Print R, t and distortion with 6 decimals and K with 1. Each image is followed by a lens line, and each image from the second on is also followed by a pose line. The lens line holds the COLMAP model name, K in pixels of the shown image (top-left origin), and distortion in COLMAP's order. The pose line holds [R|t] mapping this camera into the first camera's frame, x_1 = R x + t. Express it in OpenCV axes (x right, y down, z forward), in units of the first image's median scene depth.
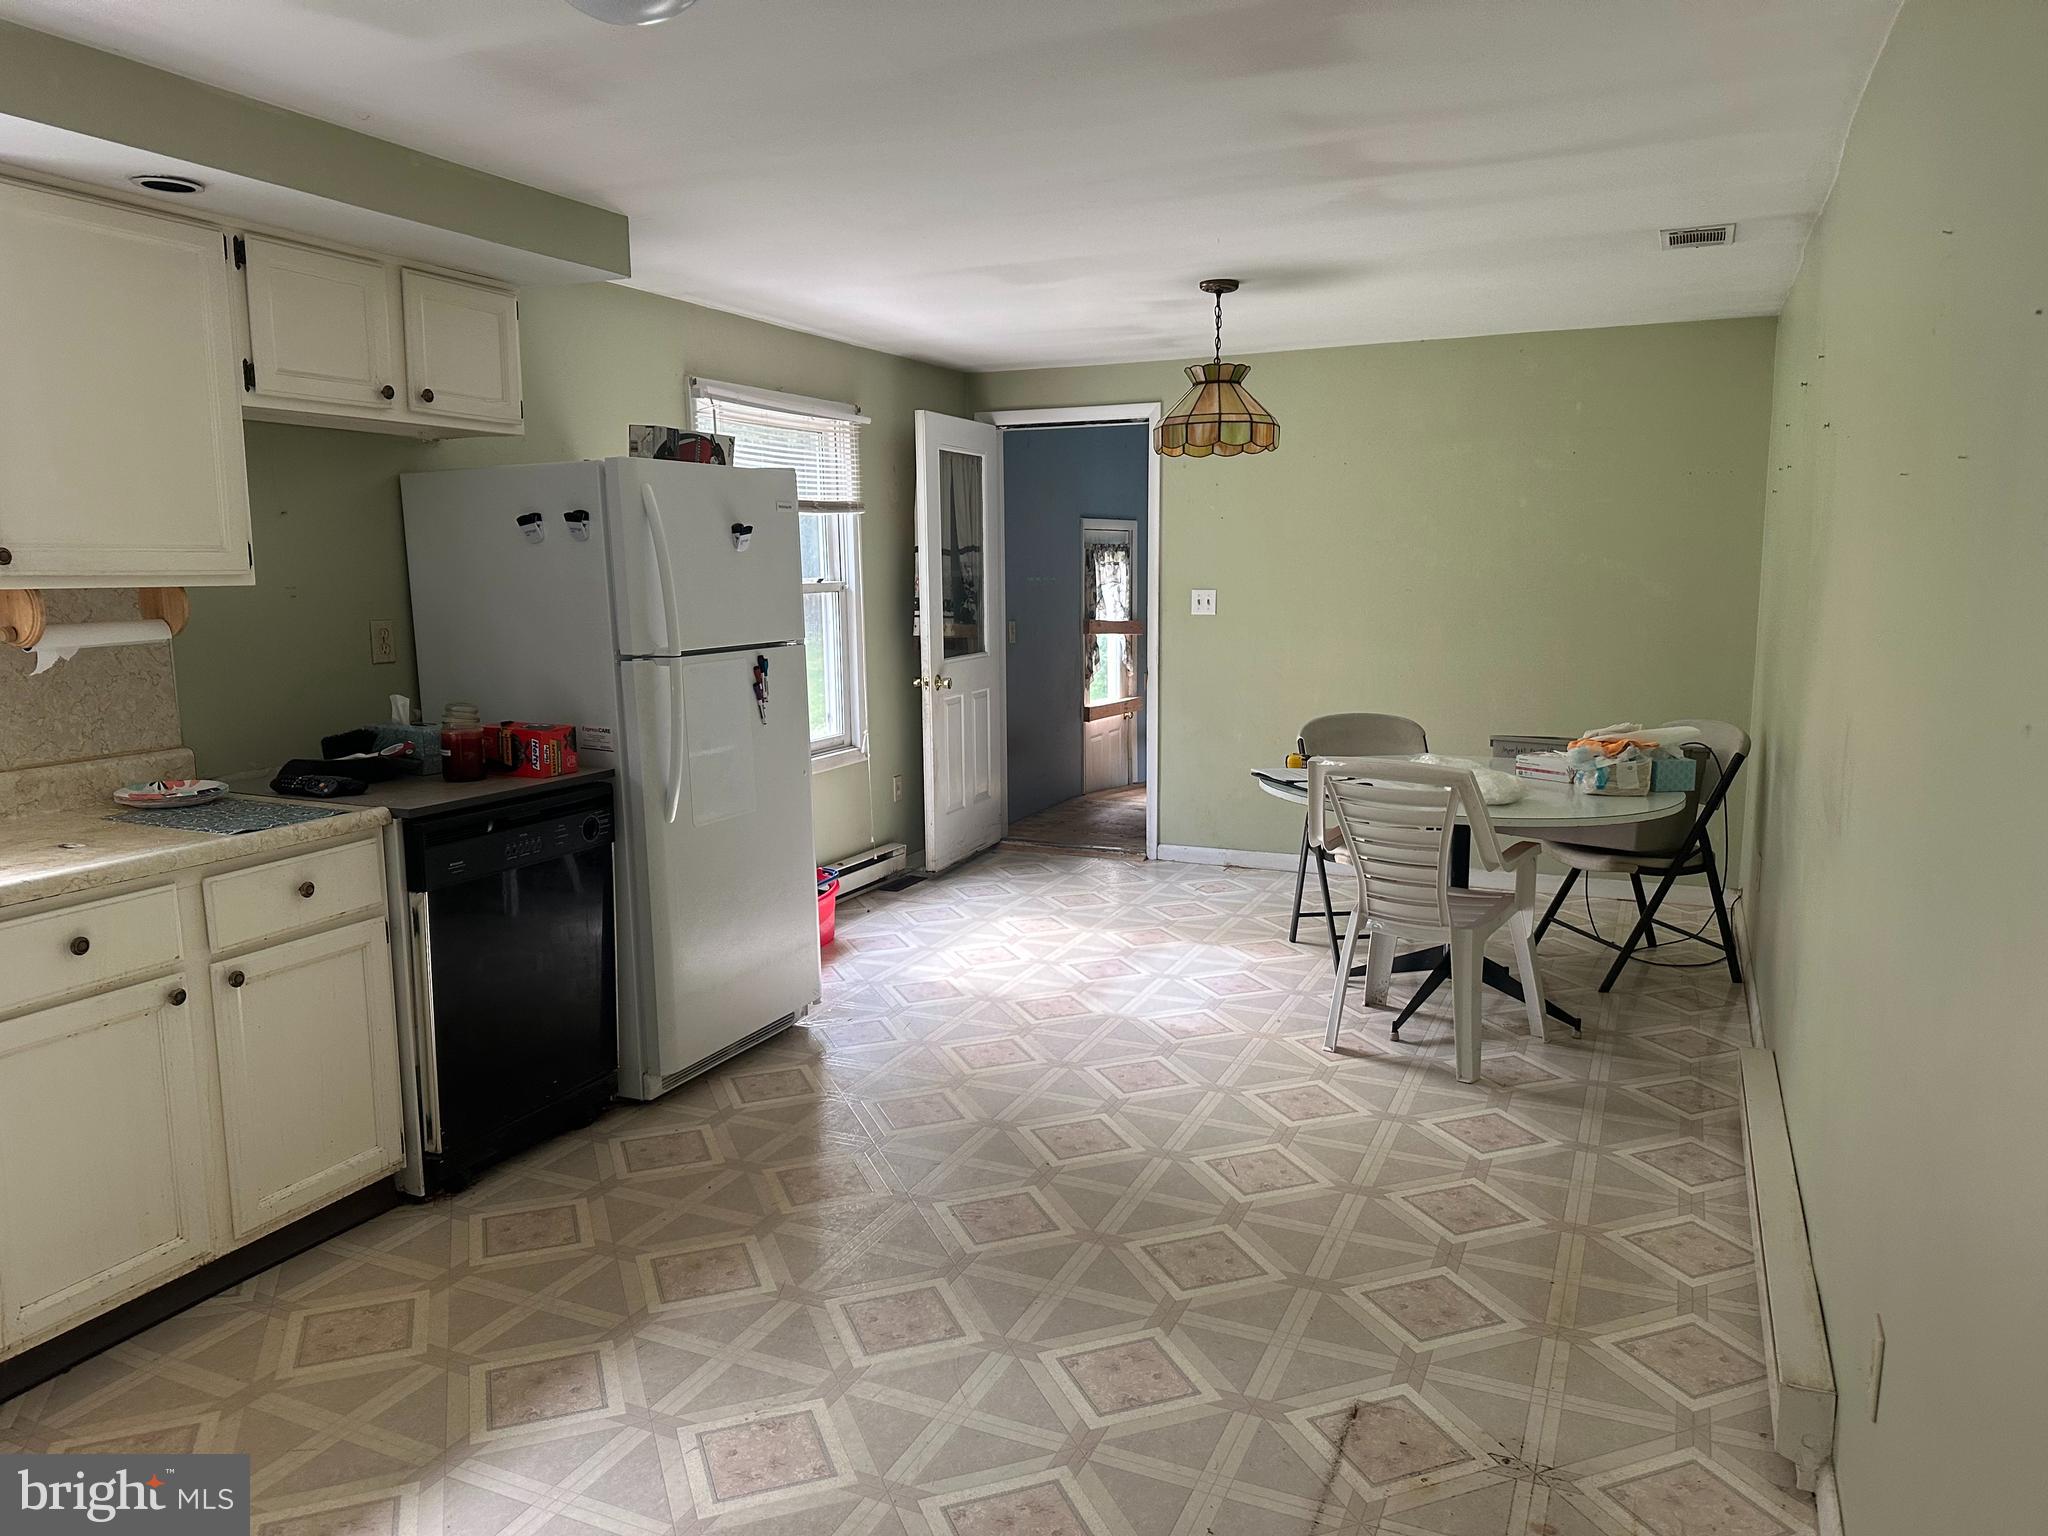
lens RADIAL K [[1430.9, 0, 1023.2], [0, 1430.9, 771.7], [0, 0, 1]] dist [0.040182, -0.050113]
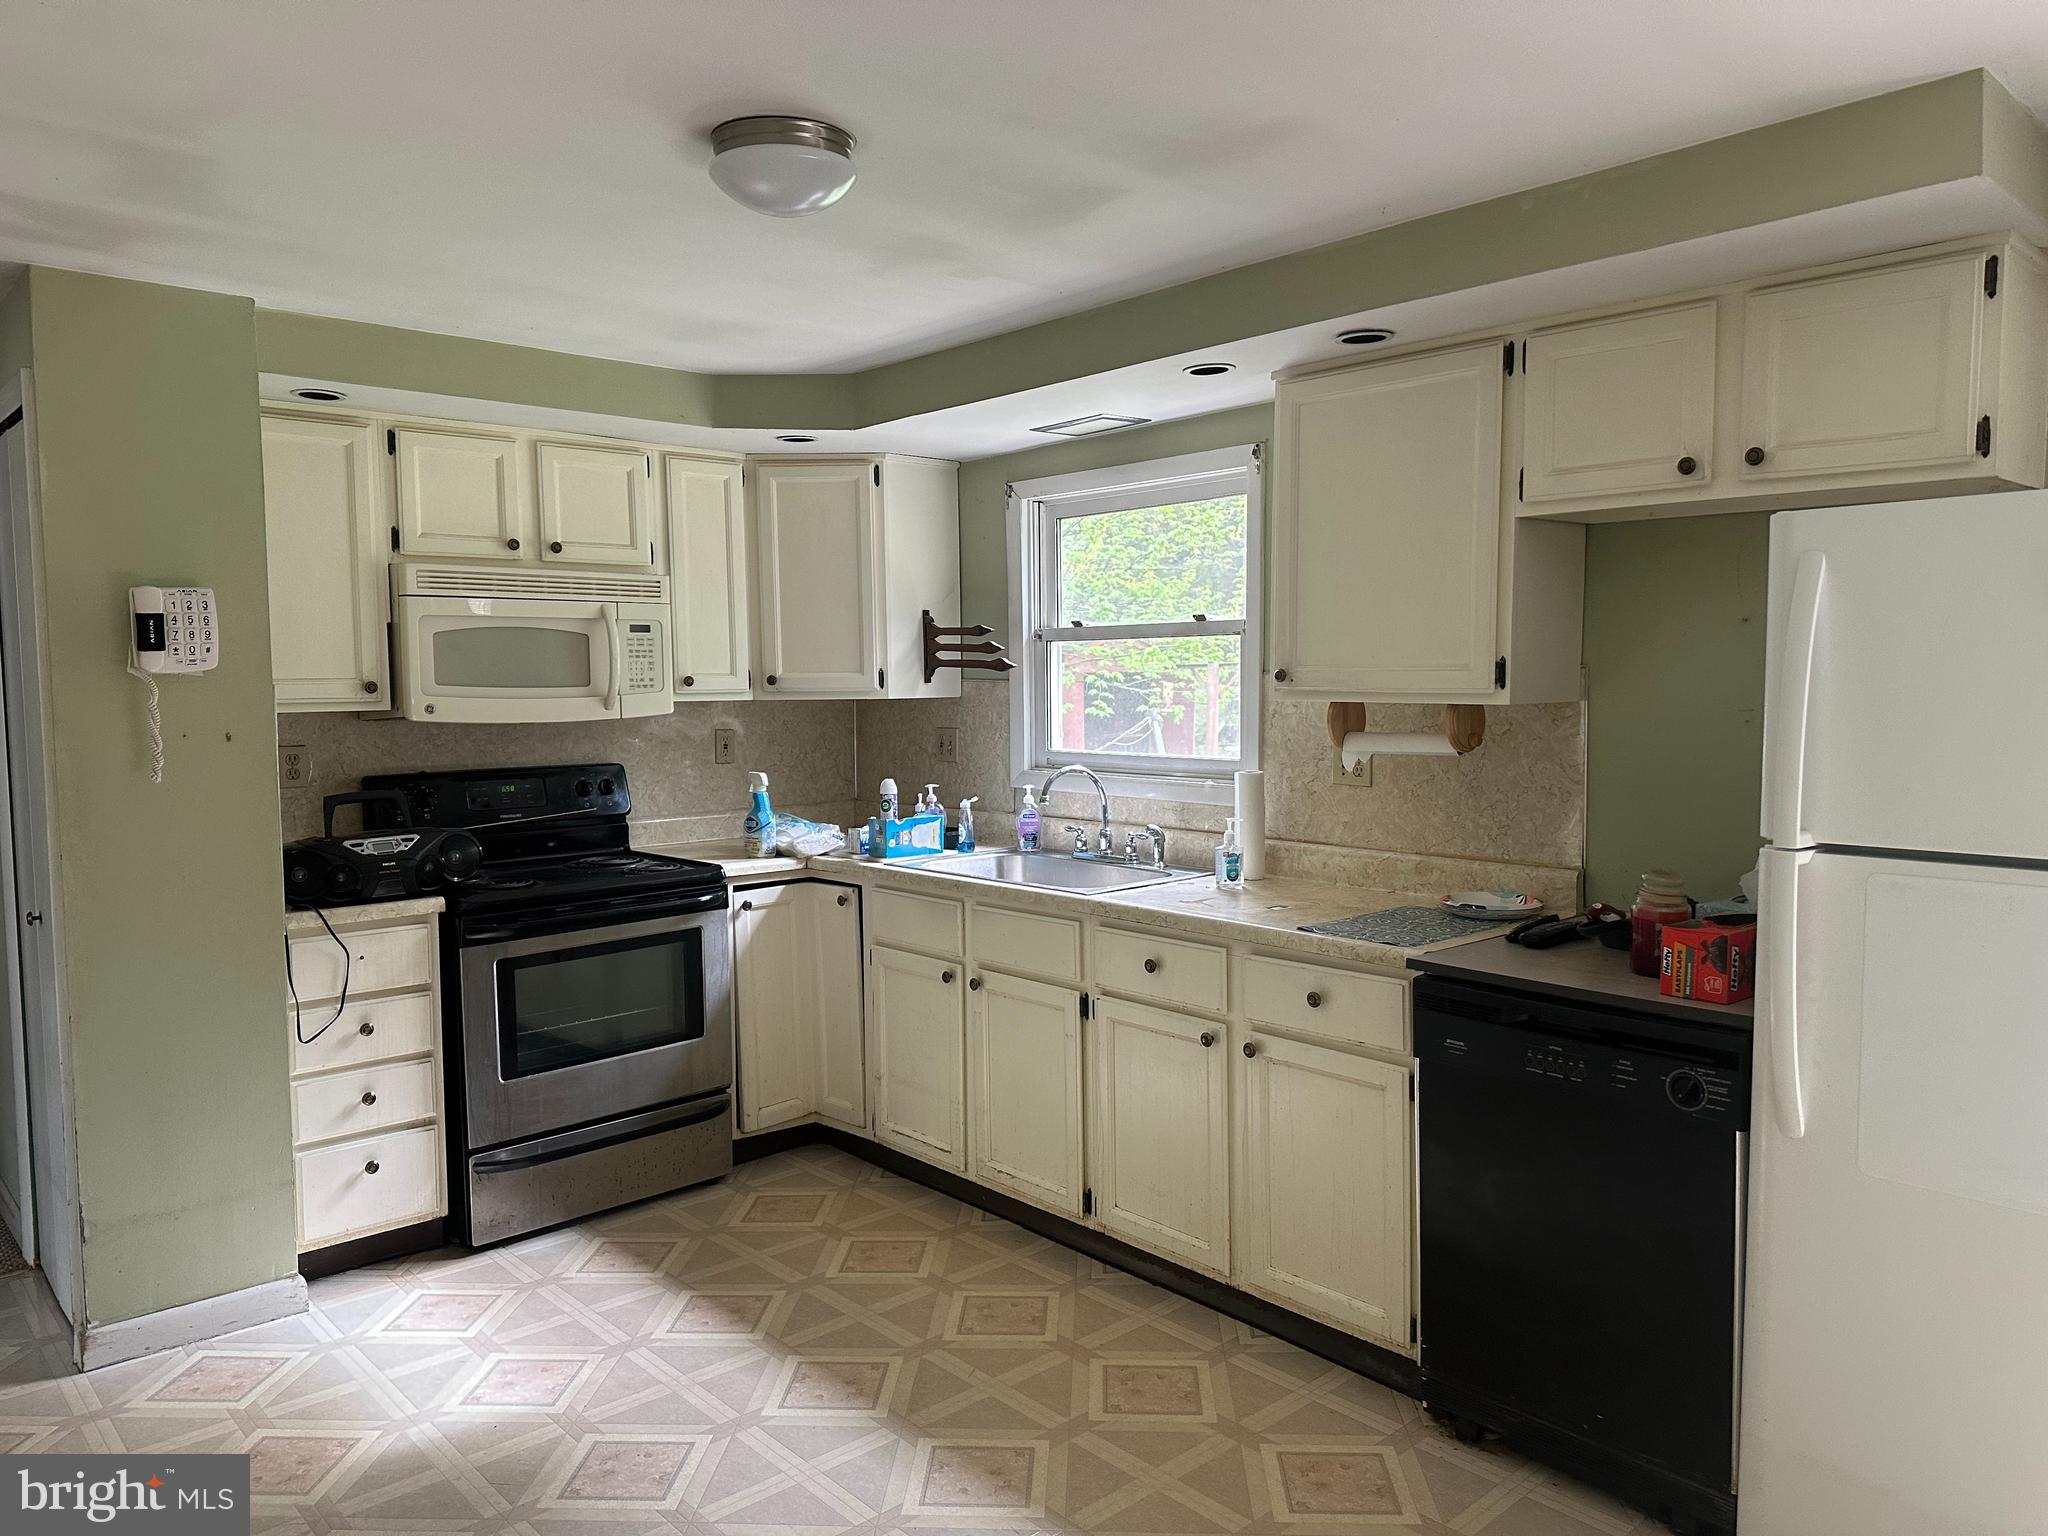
lens RADIAL K [[1430.9, 0, 974.3], [0, 1430.9, 753.4], [0, 0, 1]] dist [0.040182, -0.050113]
pose [[-0.412017, 0.058814, -0.909276, 0.482951], [-0.129967, 0.983918, 0.122534, -0.171341], [0.901859, 0.168662, -0.397747, 1.090690]]
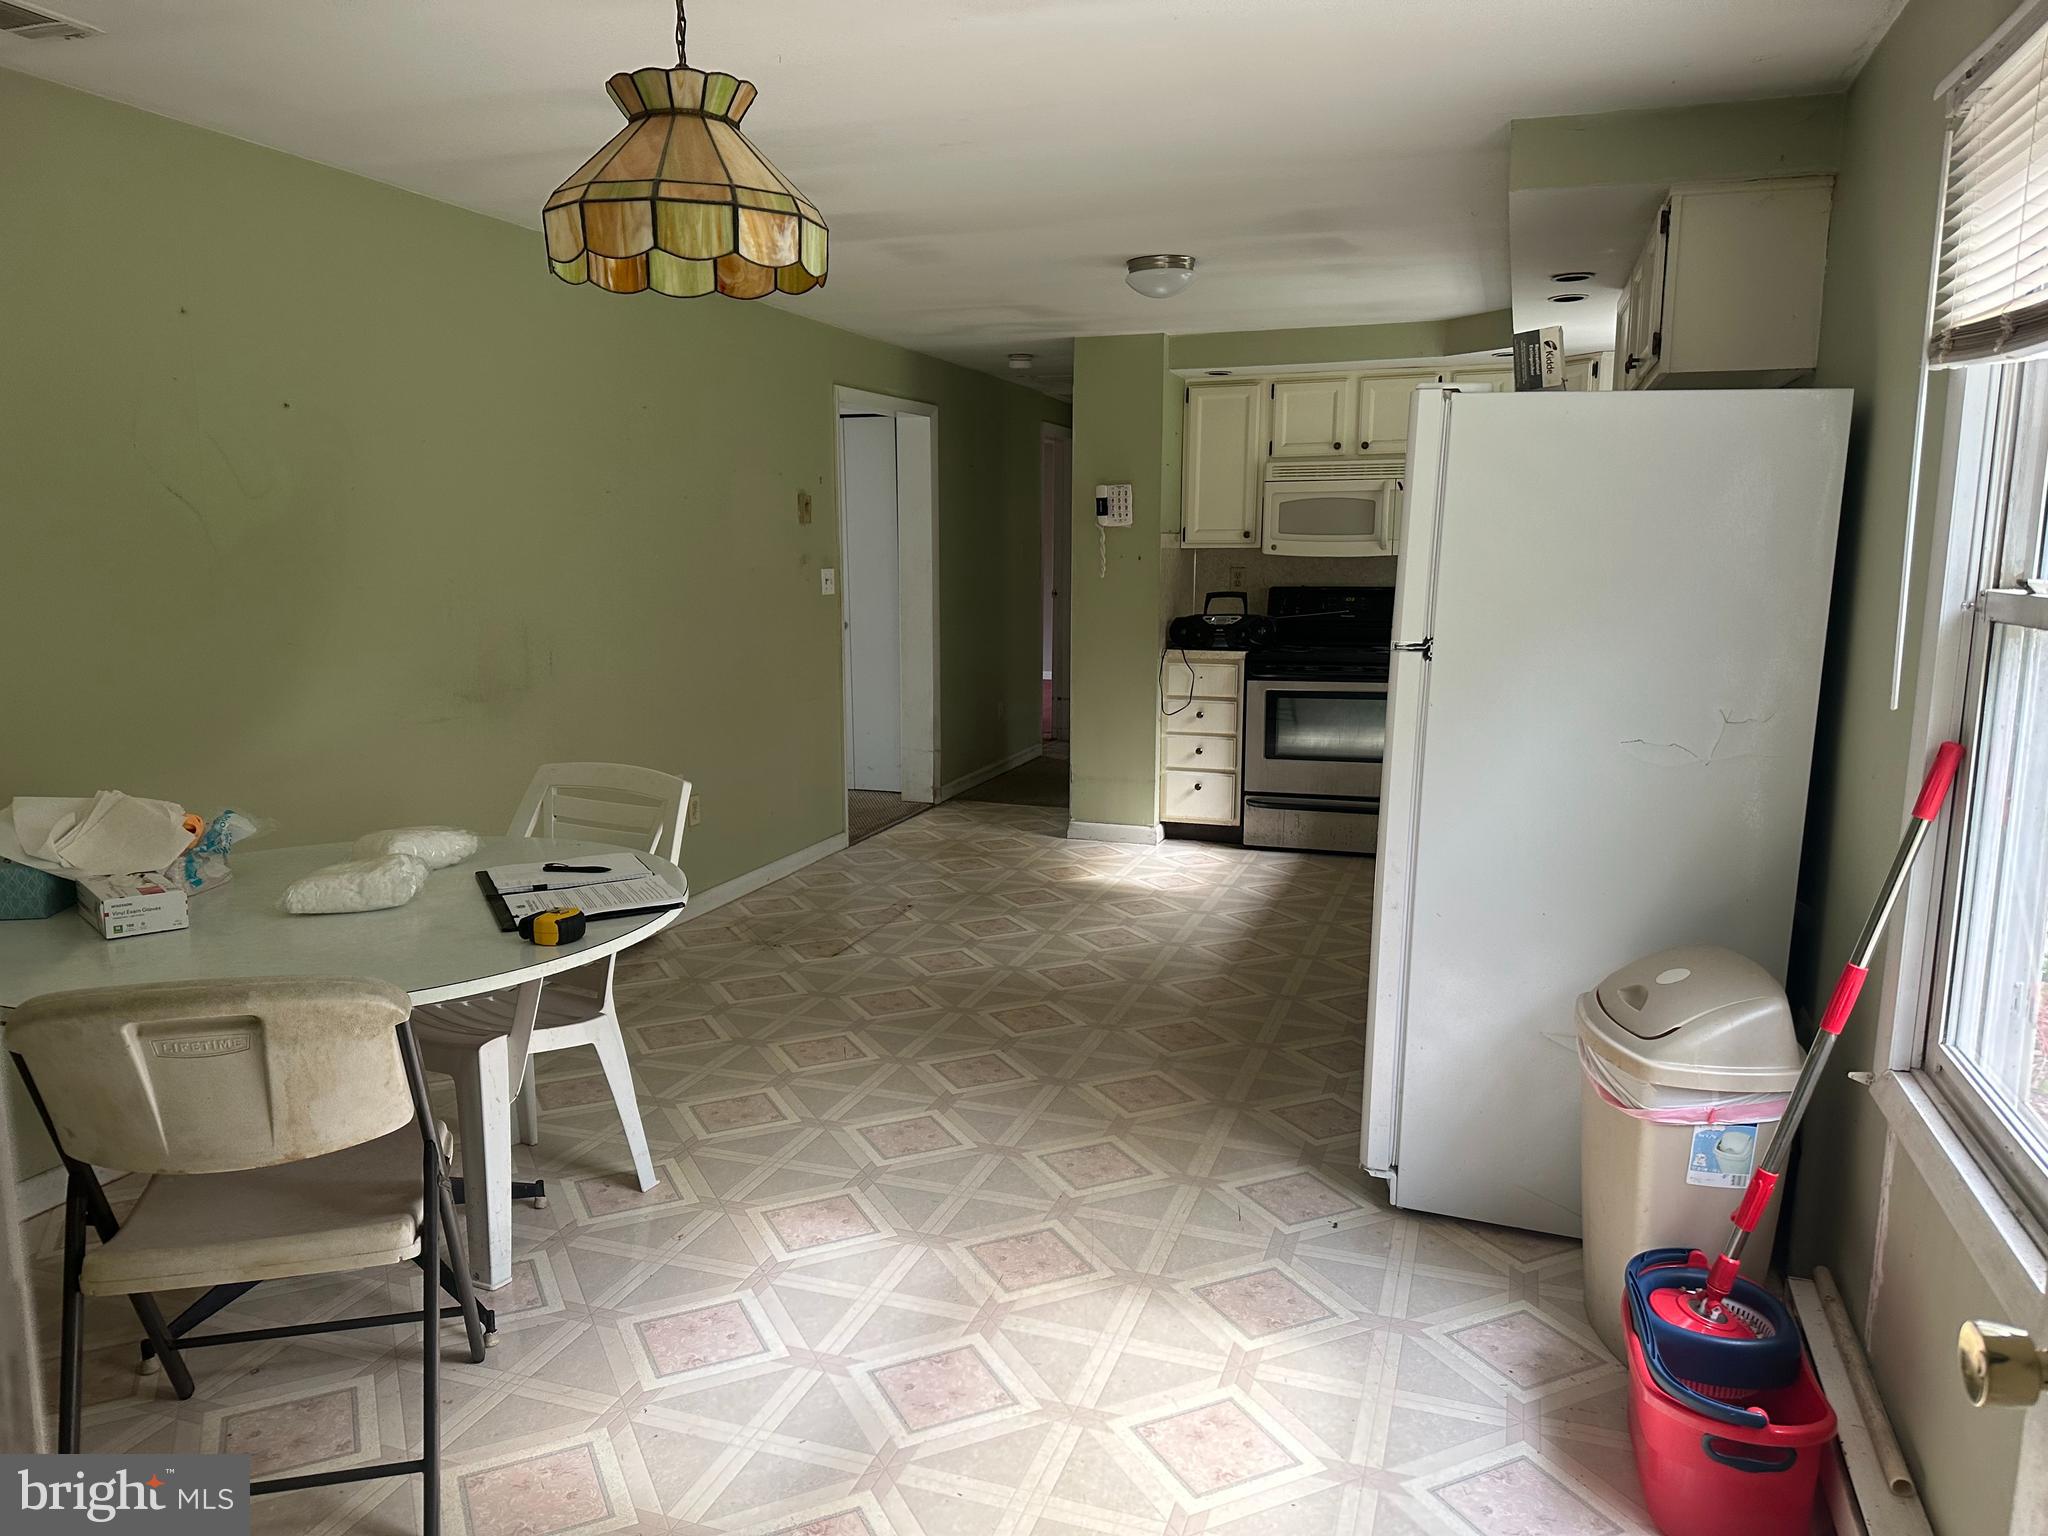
lens RADIAL K [[1430.9, 0, 1016.3], [0, 1430.9, 769.9], [0, 0, 1]] dist [0.040182, -0.050113]
pose [[-0.996288, 0.019842, -0.083761, 0.112976], [-0.006903, 0.951520, 0.307509, -0.341036], [0.085801, 0.306945, -0.947852, 2.305518]]
